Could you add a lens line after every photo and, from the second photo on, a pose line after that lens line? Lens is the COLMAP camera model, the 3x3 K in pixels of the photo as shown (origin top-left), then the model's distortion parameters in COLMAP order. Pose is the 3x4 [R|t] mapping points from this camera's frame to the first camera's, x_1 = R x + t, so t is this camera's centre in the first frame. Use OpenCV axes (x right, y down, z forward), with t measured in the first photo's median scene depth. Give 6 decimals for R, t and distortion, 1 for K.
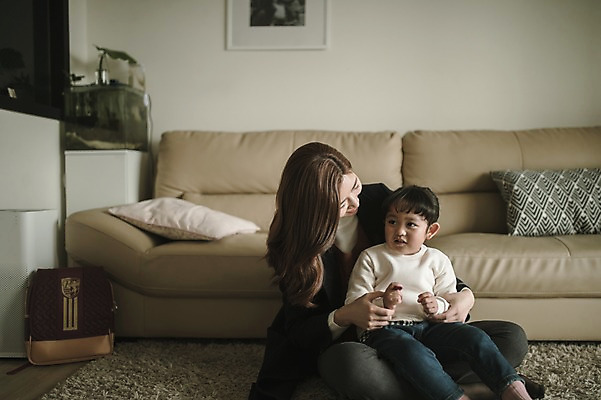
lens RADIAL K [[583.0, 0, 283.2], [0, 583.0, 194.6], [0, 0, 1]] dist [-0.028323, 0.000000]
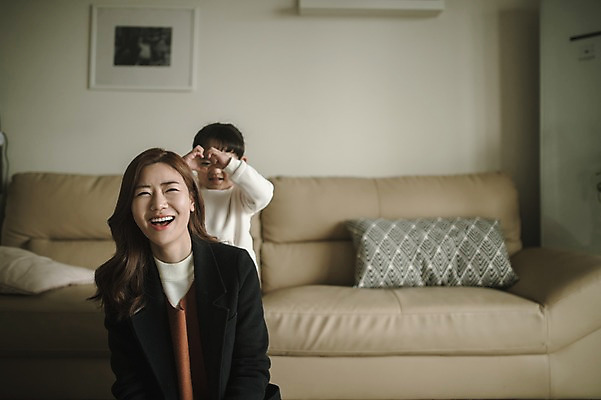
lens RADIAL K [[583.0, 0, 292.5], [0, 583.0, 191.7], [0, 0, 1]] dist [-0.028323, 0.000000]
pose [[0.996821, 0.012815, 0.078631, 0.182144], [-0.008904, 0.998715, -0.049885, -0.036197], [-0.079170, 0.049027, 0.995655, 0.023491]]
